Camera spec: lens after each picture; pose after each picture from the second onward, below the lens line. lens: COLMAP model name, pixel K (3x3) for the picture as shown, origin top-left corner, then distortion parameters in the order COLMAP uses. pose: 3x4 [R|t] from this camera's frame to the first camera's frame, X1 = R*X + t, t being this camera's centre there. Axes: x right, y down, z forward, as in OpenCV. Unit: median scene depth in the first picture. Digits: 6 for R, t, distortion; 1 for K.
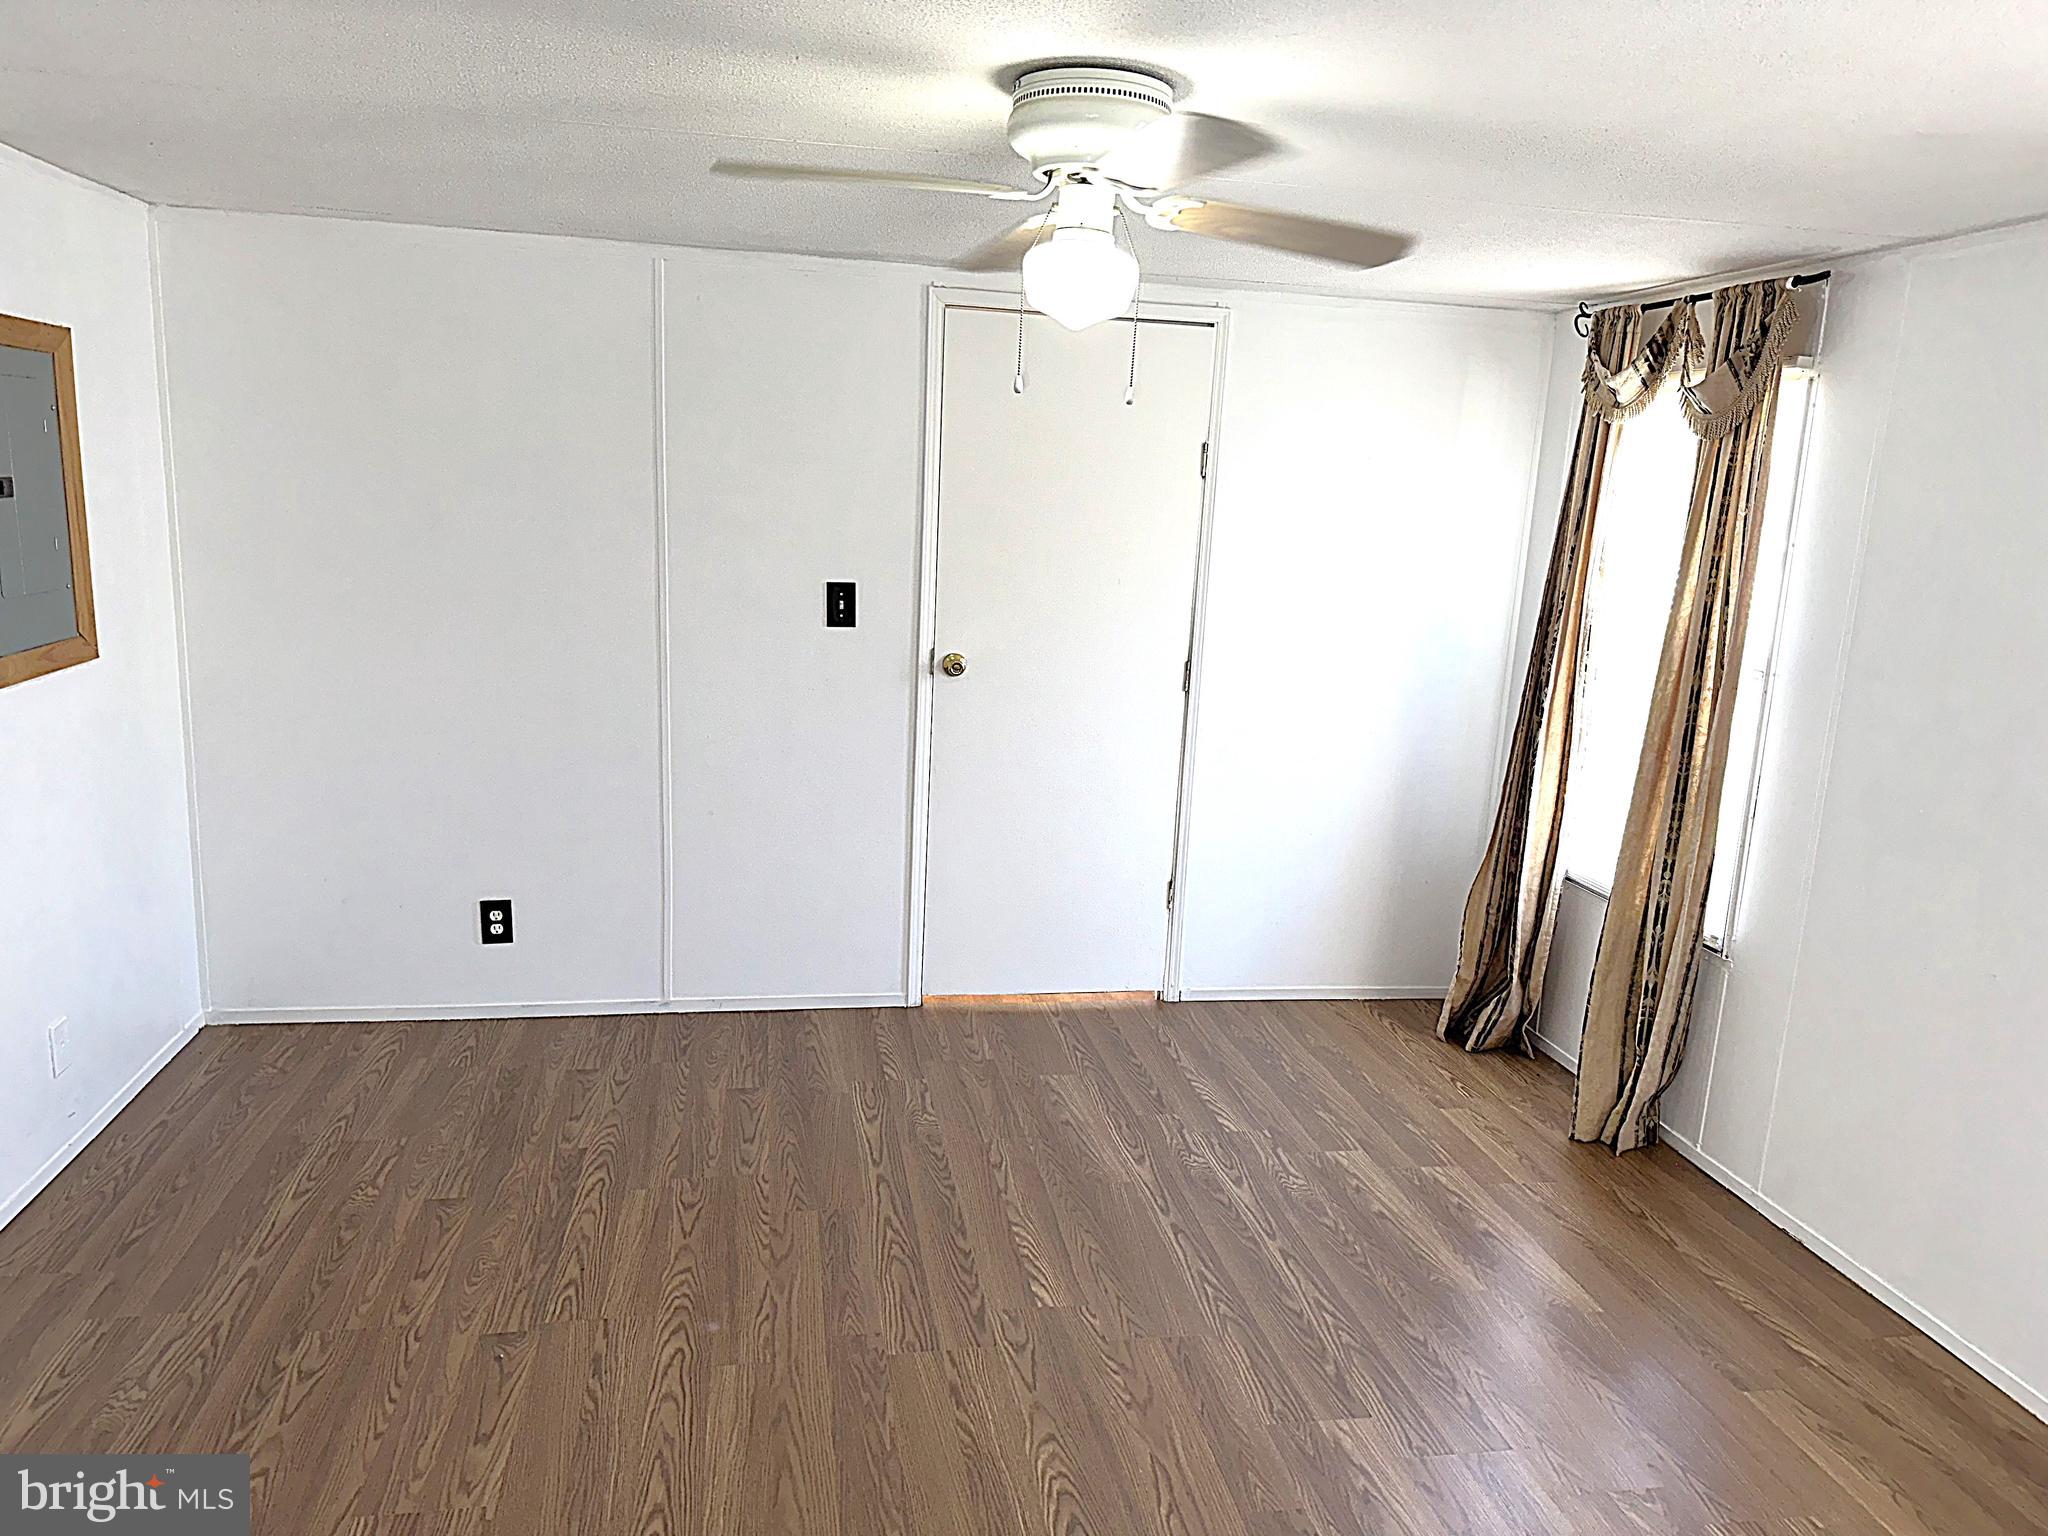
lens RADIAL K [[1440.1, 0, 1026.3], [0, 1440.1, 766.4], [0, 0, 1]] dist [0.064405, -0.086833]
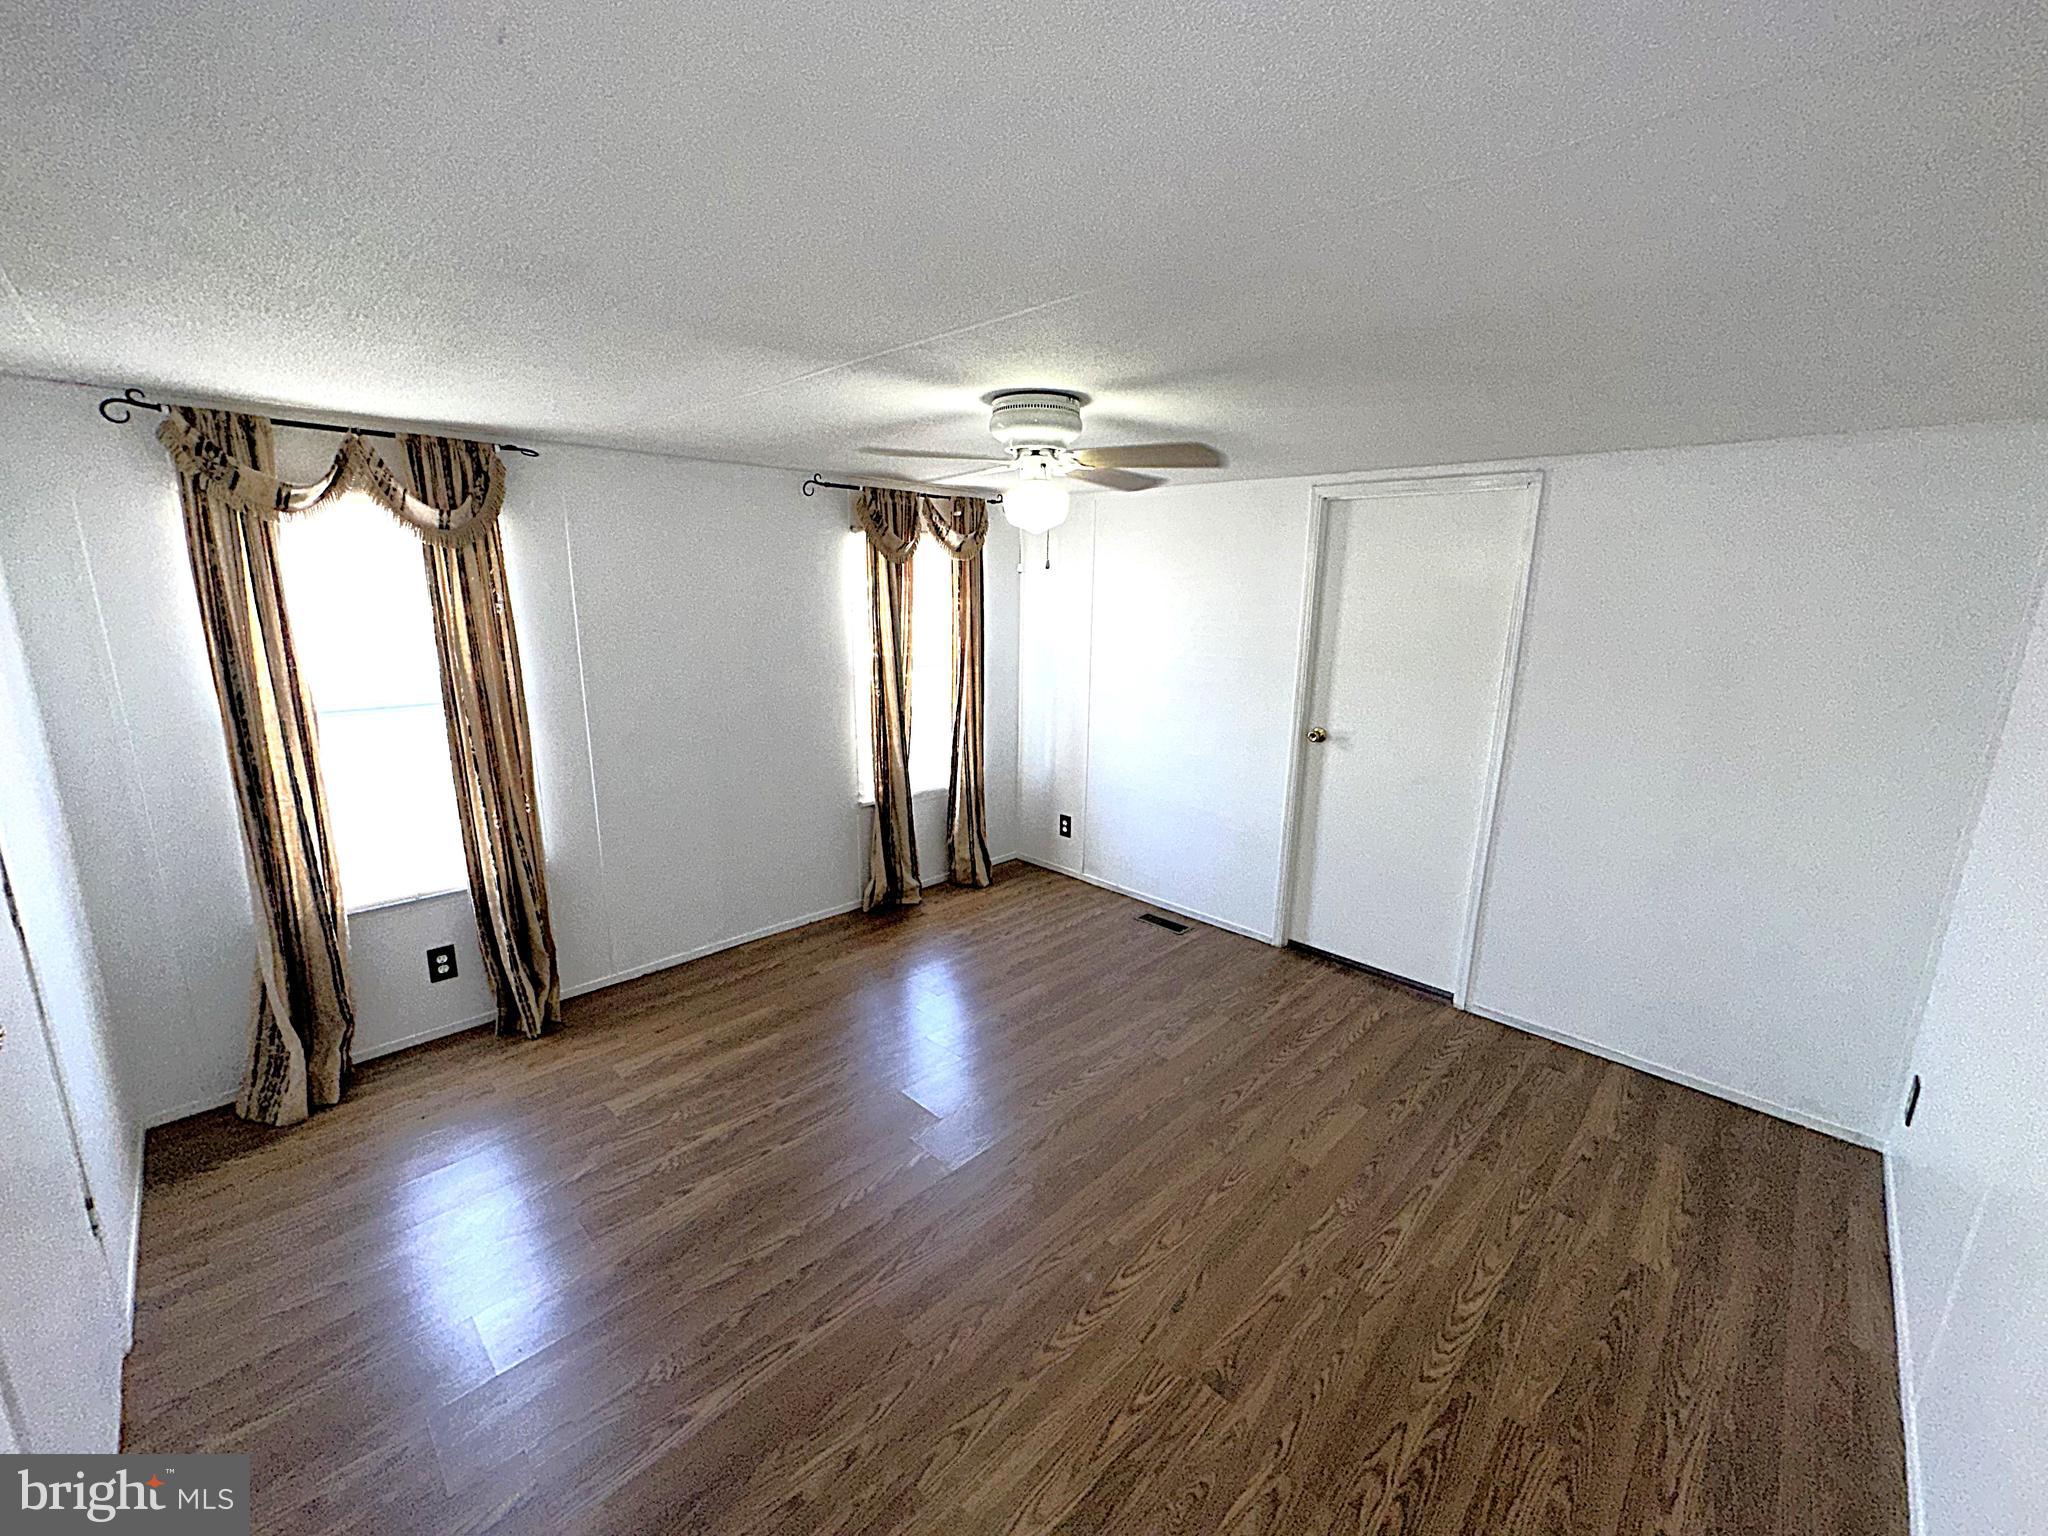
lens RADIAL K [[817.1, 0, 1032.7], [0, 817.1, 774.3], [0, 0, 1]] dist [-0.018700, -0.000664]
pose [[-0.582591, -0.238305, 0.777044, -0.650143], [0.118103, 0.921081, 0.371027, -0.311166], [-0.804139, 0.307929, -0.508469, 1.283215]]
